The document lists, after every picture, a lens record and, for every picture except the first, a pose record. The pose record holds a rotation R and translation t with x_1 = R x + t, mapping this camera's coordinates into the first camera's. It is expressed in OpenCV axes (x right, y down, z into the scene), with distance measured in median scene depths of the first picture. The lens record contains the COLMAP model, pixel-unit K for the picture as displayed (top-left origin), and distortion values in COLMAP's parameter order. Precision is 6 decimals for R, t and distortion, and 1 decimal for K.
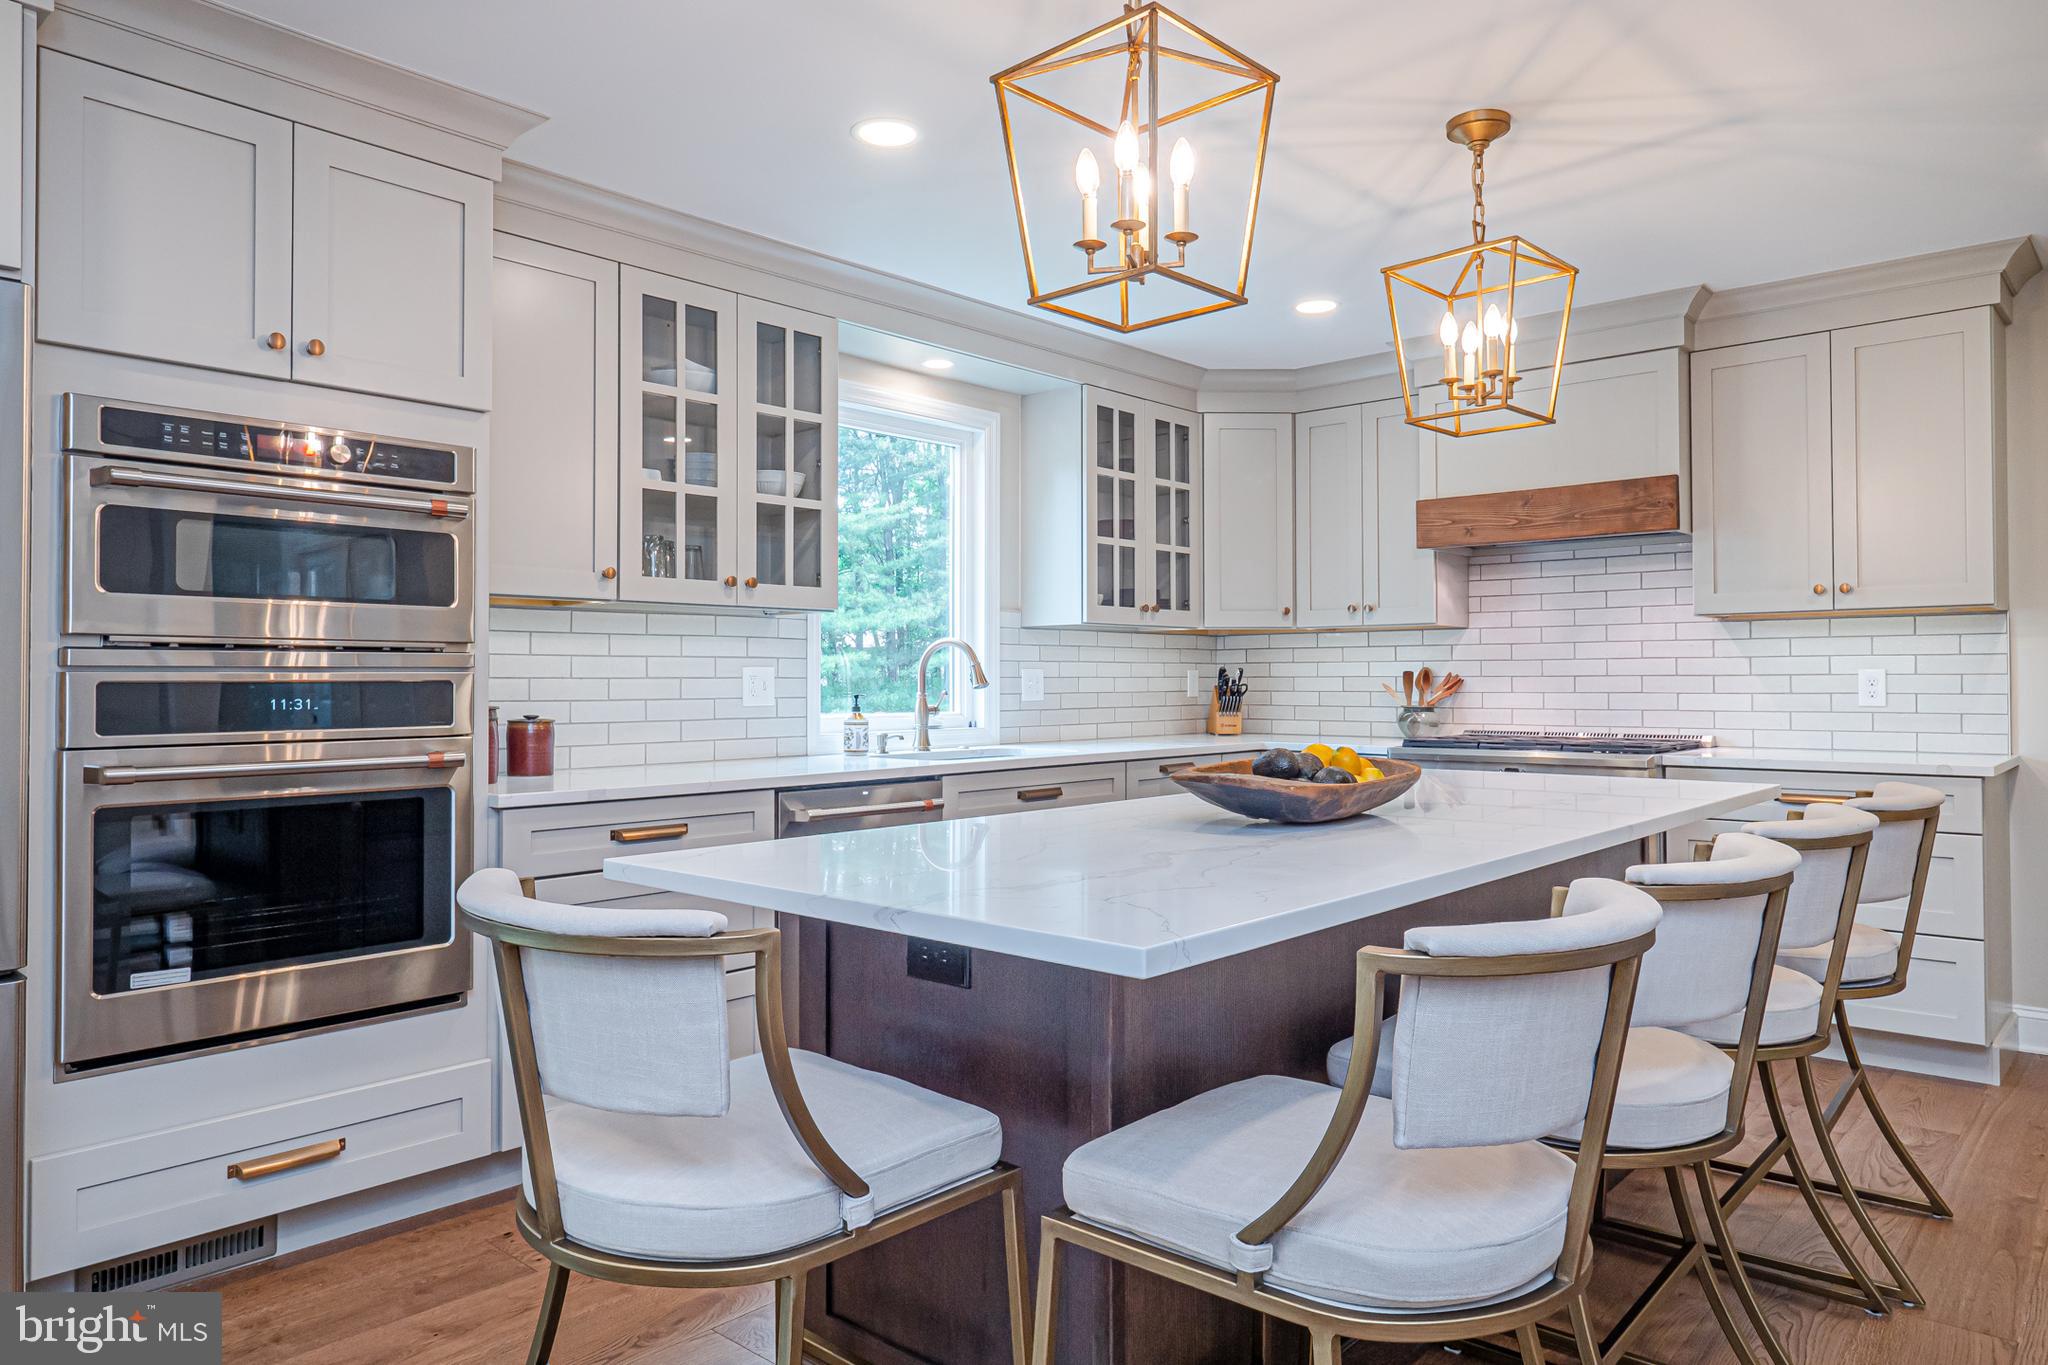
lens RADIAL K [[1307.3, 0, 1021.3], [0, 1307.3, 655.9], [0, 0, 1]] dist [-0.007426, 0.015359]
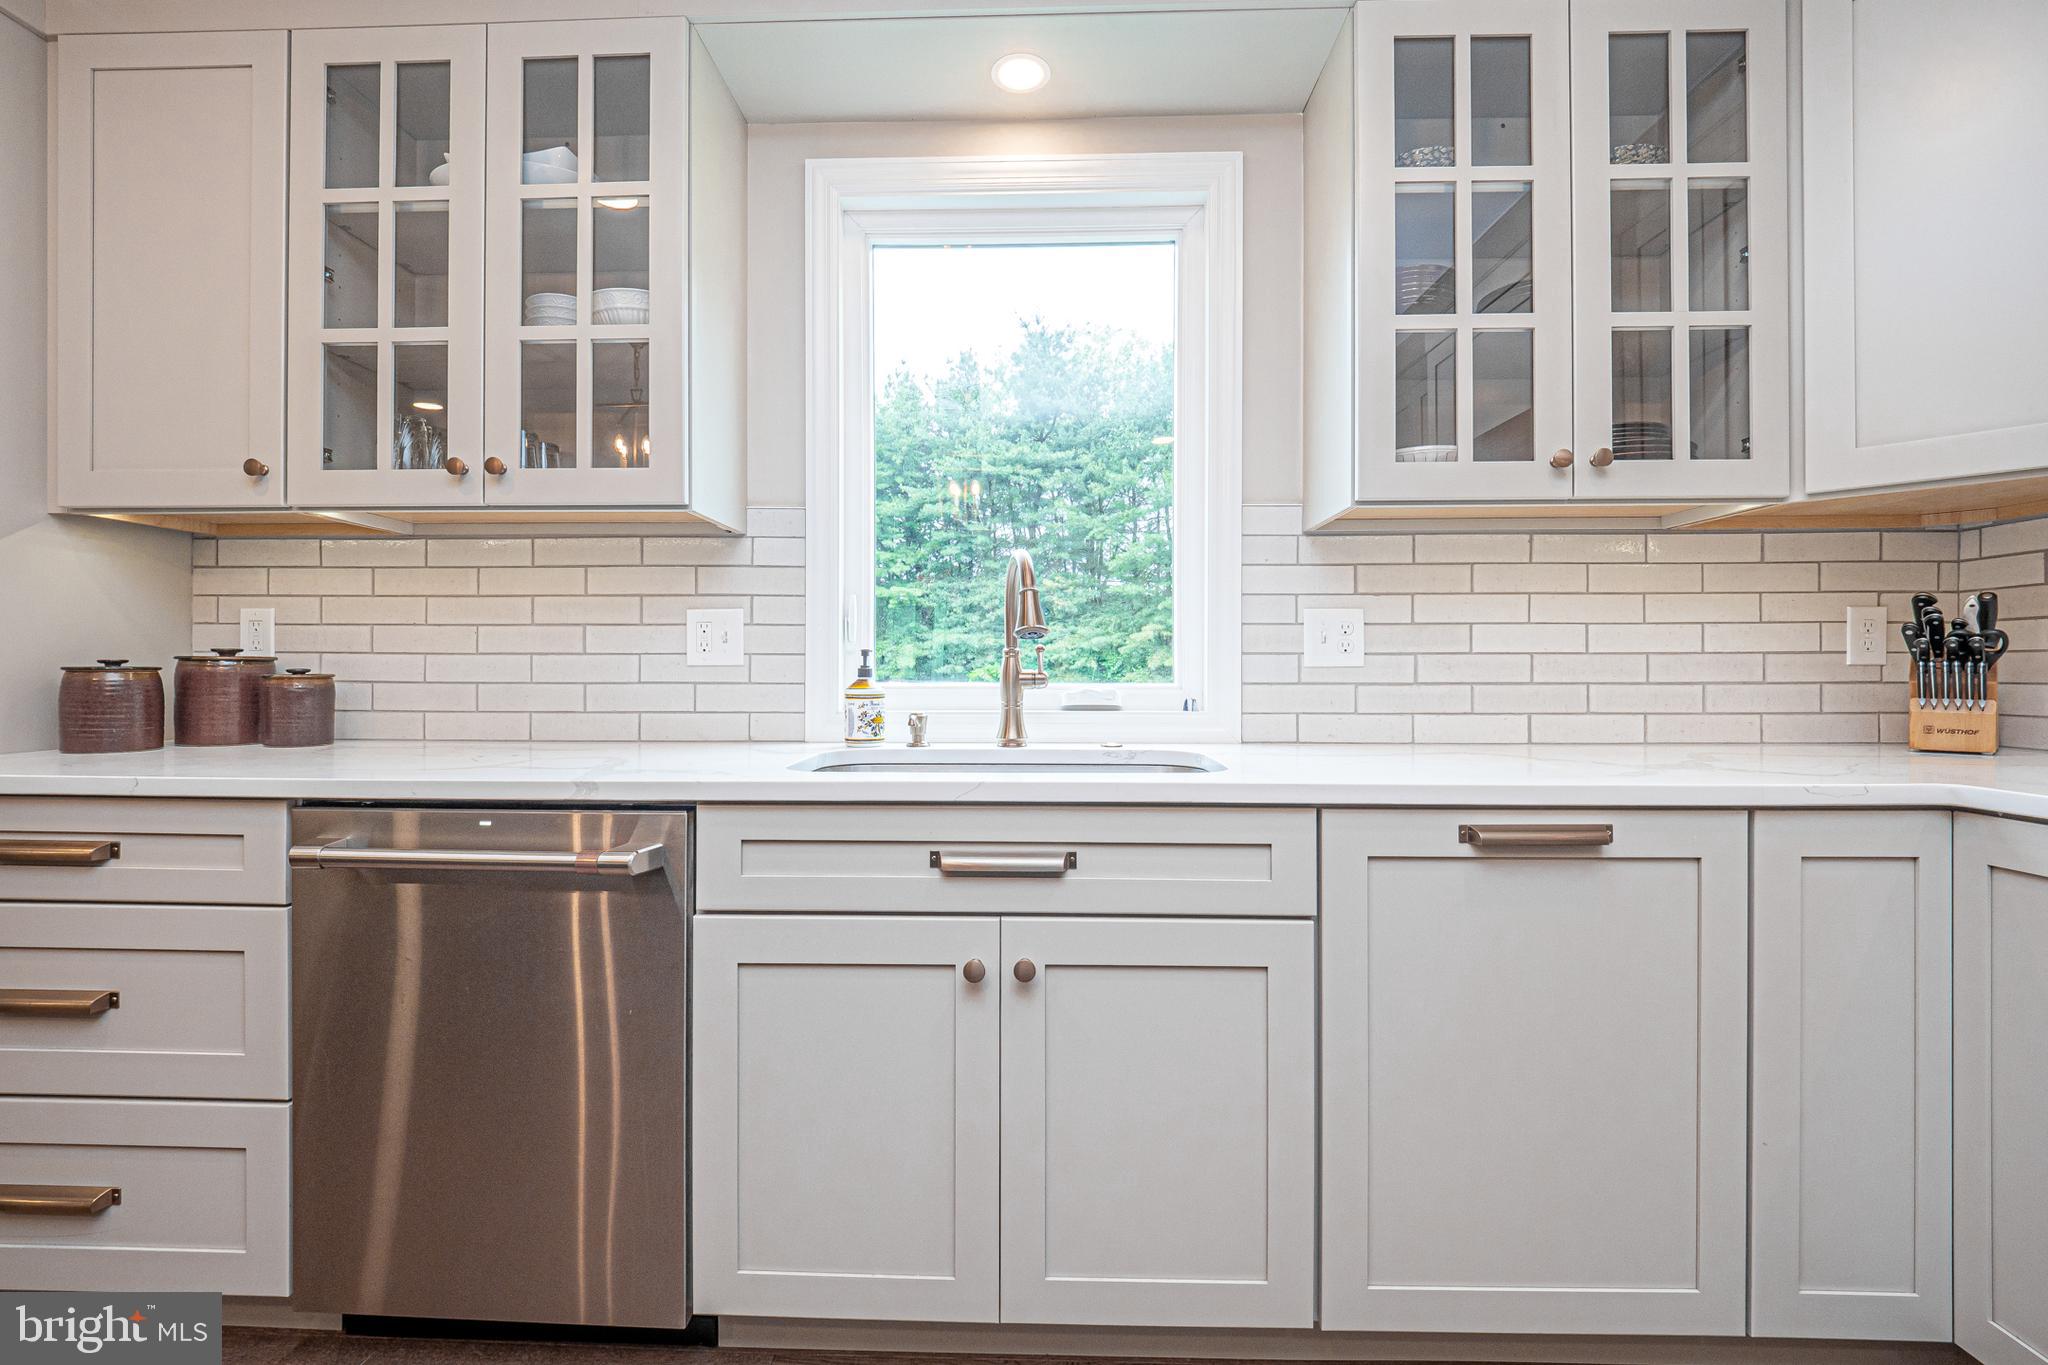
lens RADIAL K [[853.2, 0, 1033.8], [0, 853.2, 671.1], [0, 0, 1]] dist [0.000365, -0.004162]
pose [[0.637958, 0.003555, -0.770063, 0.229284], [0.012258, 0.999816, 0.014771, 0.033123], [0.769974, -0.018862, 0.637797, 0.760074]]
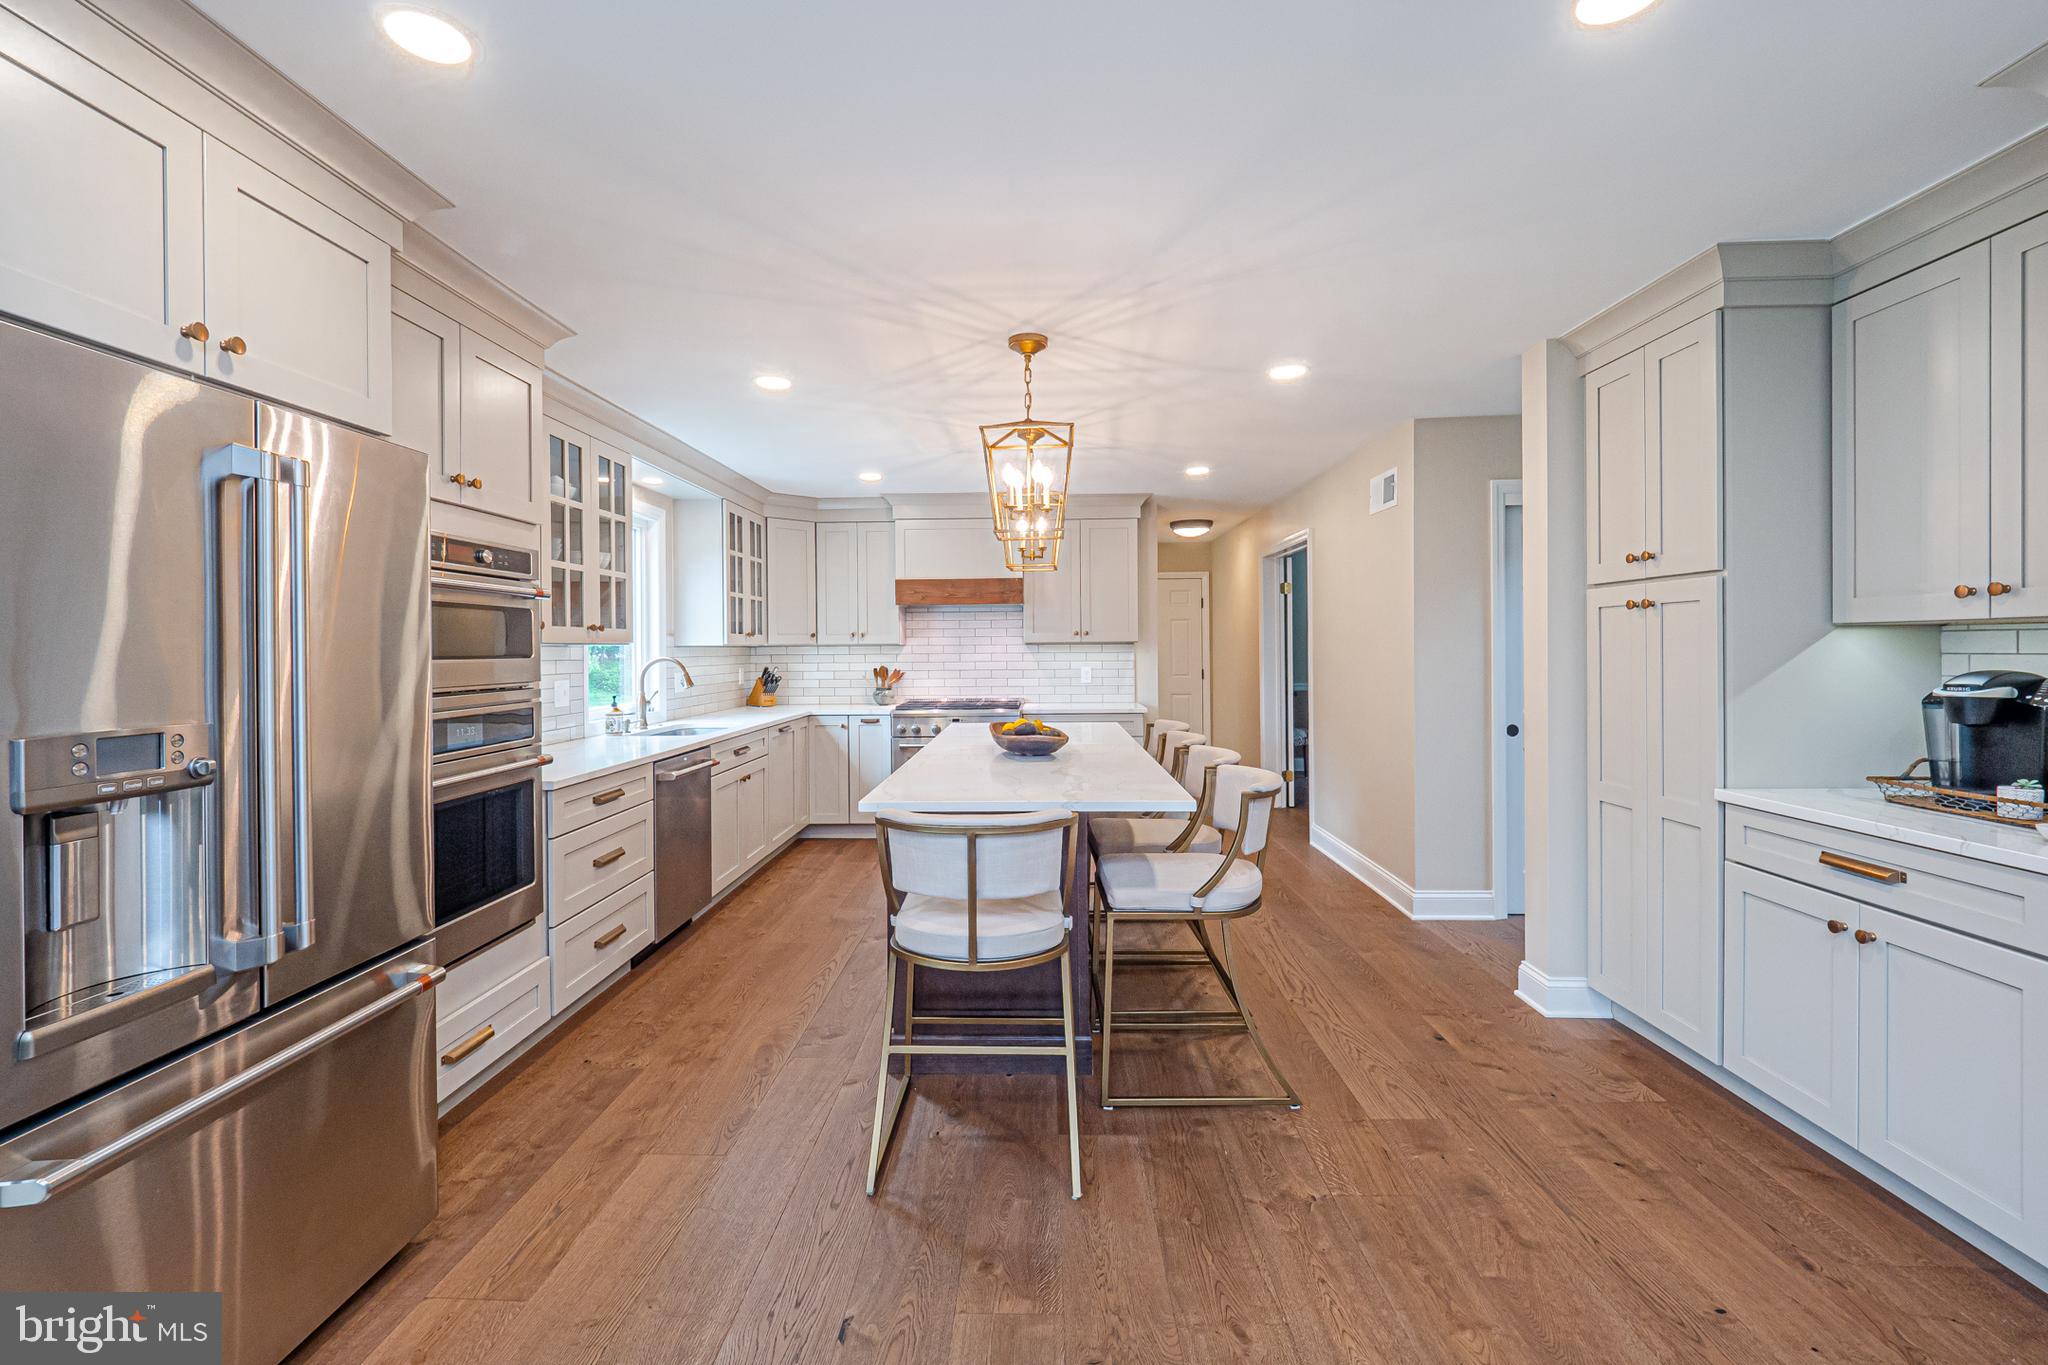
lens RADIAL K [[853.2, 0, 1004.6], [0, 853.2, 649.4], [0, 0, 1]] dist [0.000365, -0.004162]
pose [[0.773619, -0.004552, 0.633635, -0.385083], [-0.005853, 0.999880, 0.014330, -0.039229], [-0.633624, -0.014795, 0.773500, -0.059099]]
